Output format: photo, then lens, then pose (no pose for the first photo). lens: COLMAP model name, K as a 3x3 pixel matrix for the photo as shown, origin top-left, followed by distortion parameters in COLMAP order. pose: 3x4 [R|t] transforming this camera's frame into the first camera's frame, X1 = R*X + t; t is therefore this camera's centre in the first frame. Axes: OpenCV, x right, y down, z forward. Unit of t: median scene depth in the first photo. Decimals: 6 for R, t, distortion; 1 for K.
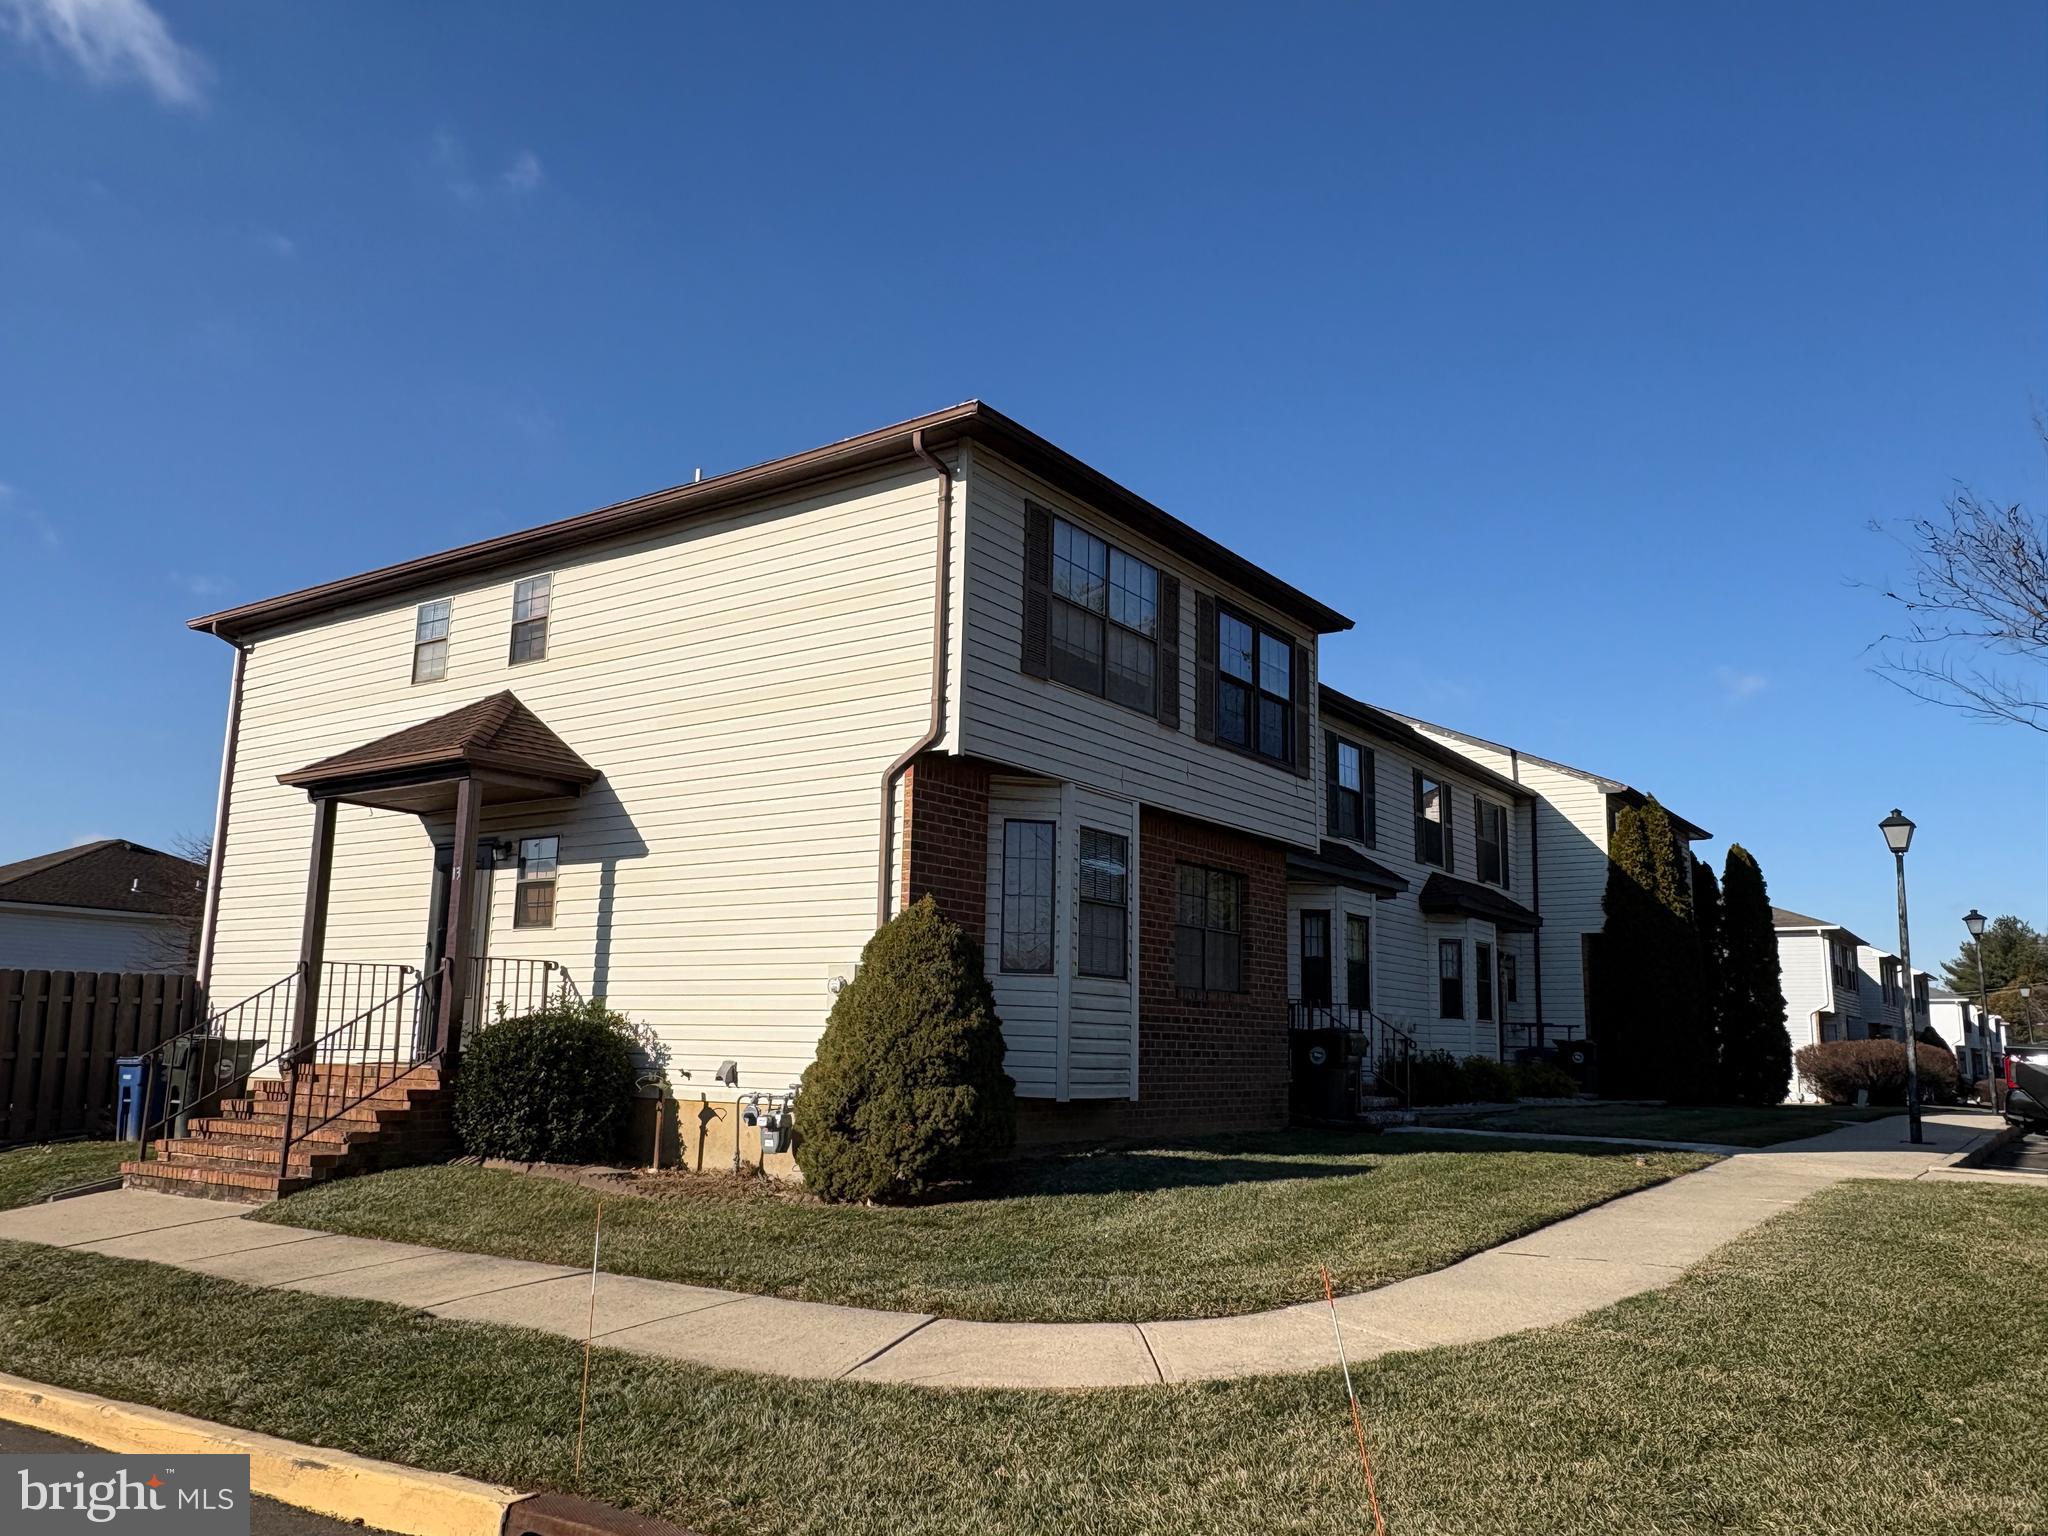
lens RADIAL K [[1518.2, 0, 1030.6], [0, 1518.2, 775.1], [0, 0, 1]] dist [-0.006349, 0.008068]
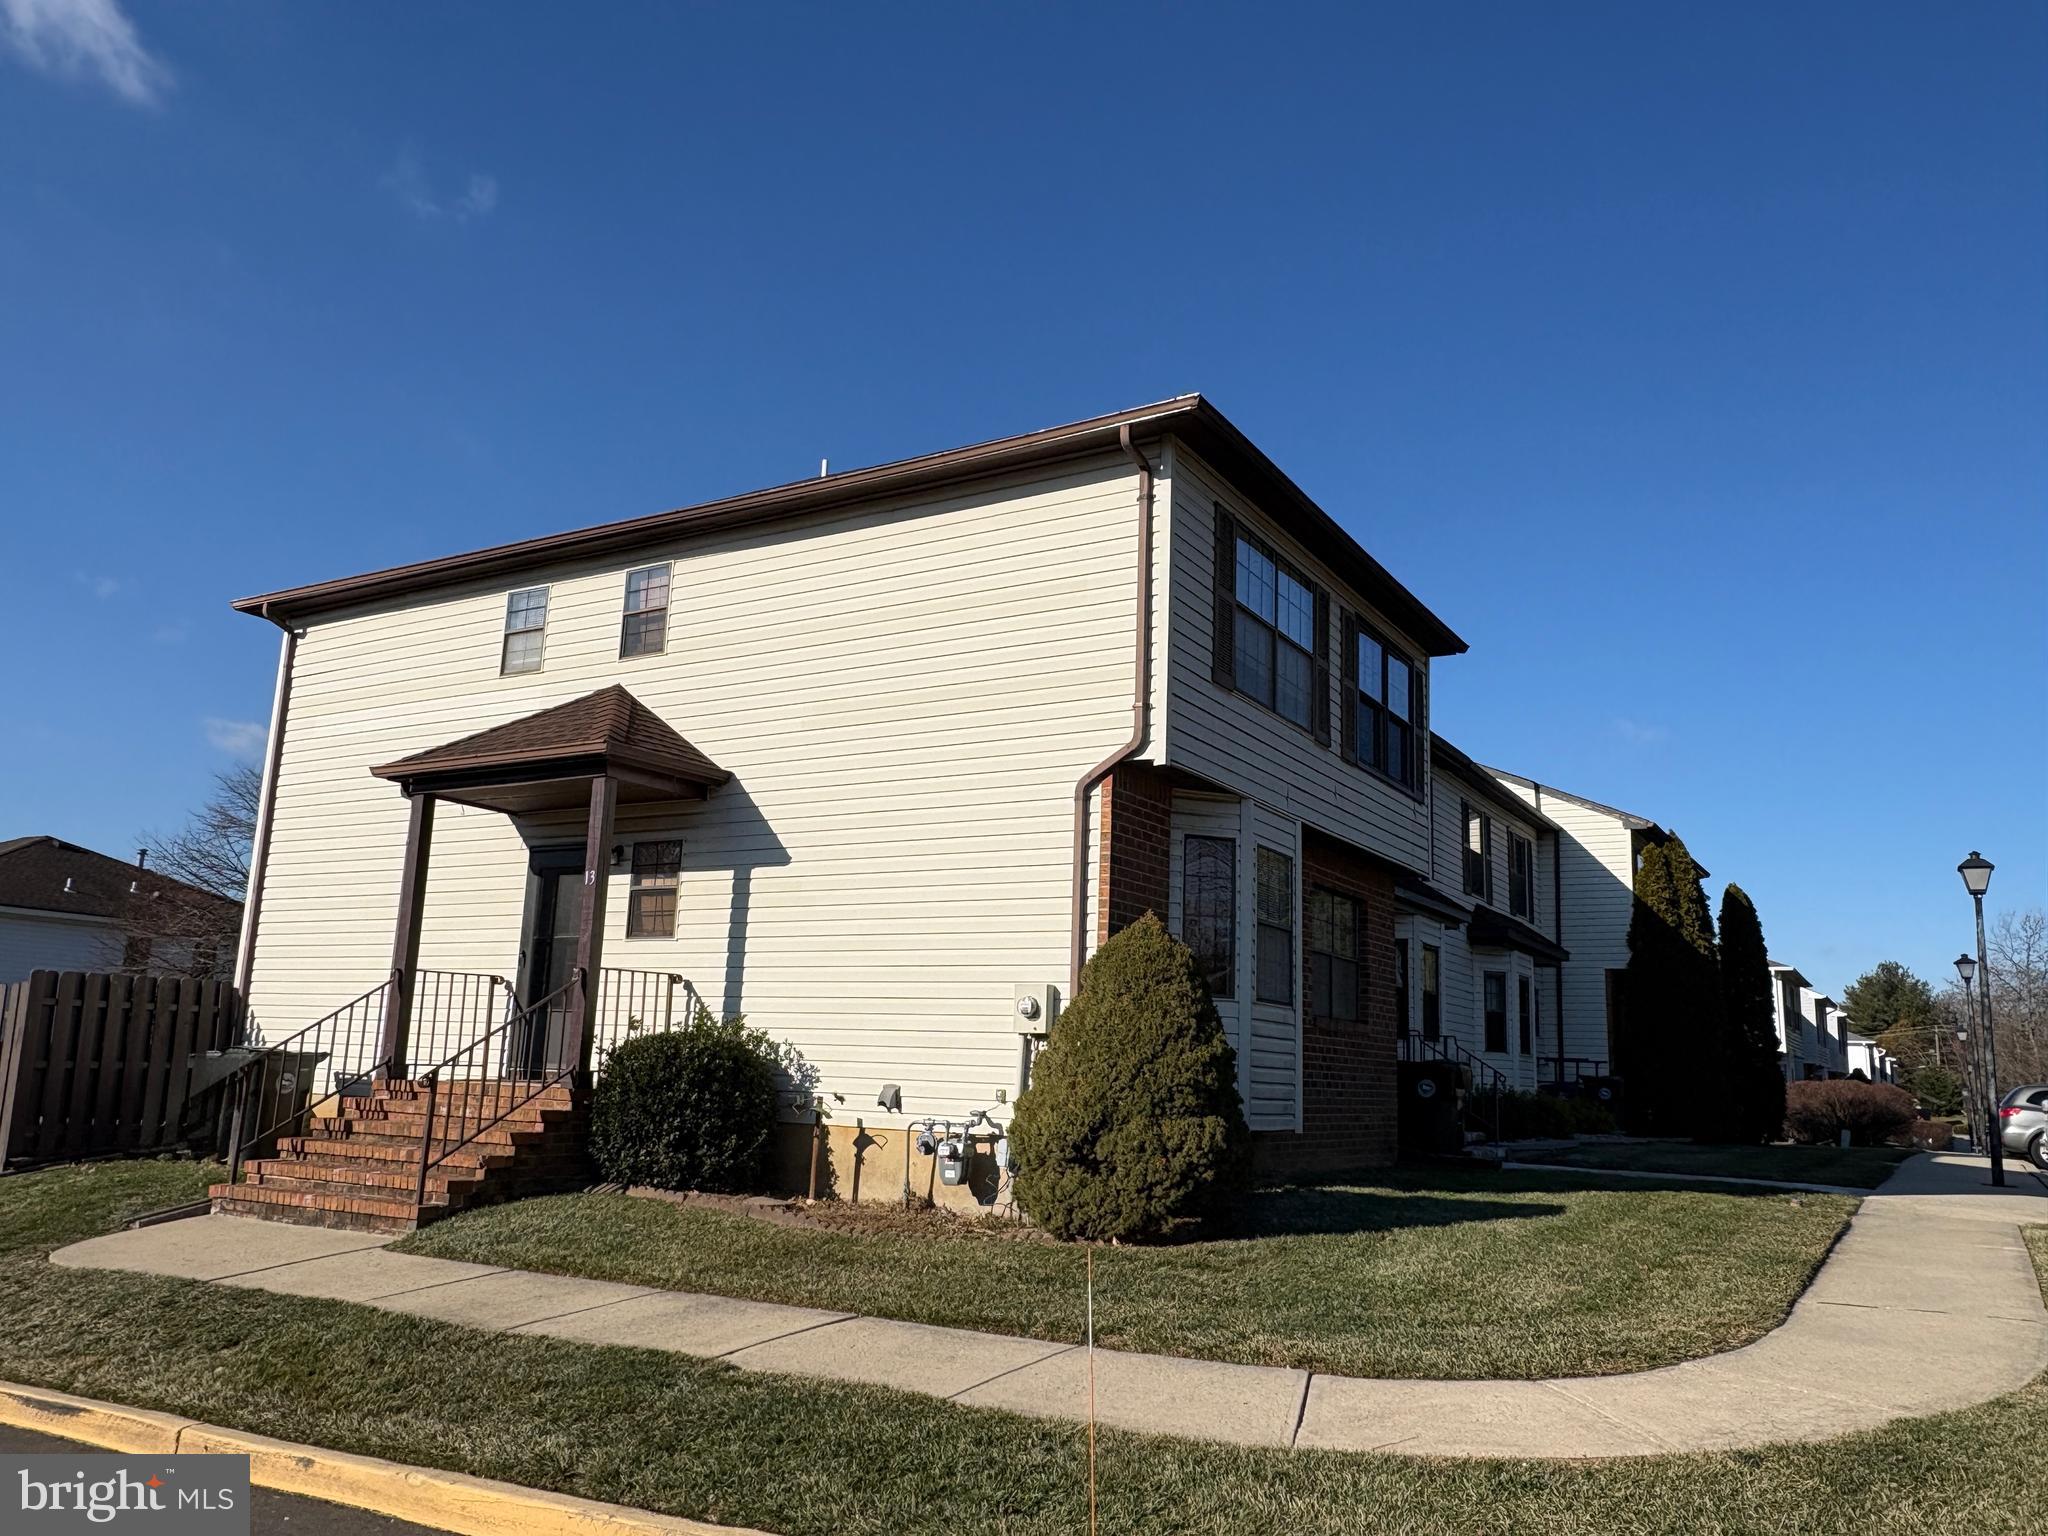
lens RADIAL K [[1518.2, 0, 1023.9], [0, 1518.2, 766.0], [0, 0, 1]] dist [-0.006349, 0.008068]
pose [[0.997491, 0.030235, 0.064017, -0.160631], [-0.028794, 0.999313, -0.023324, 0.009685], [-0.064678, 0.021422, 0.997676, 0.048134]]
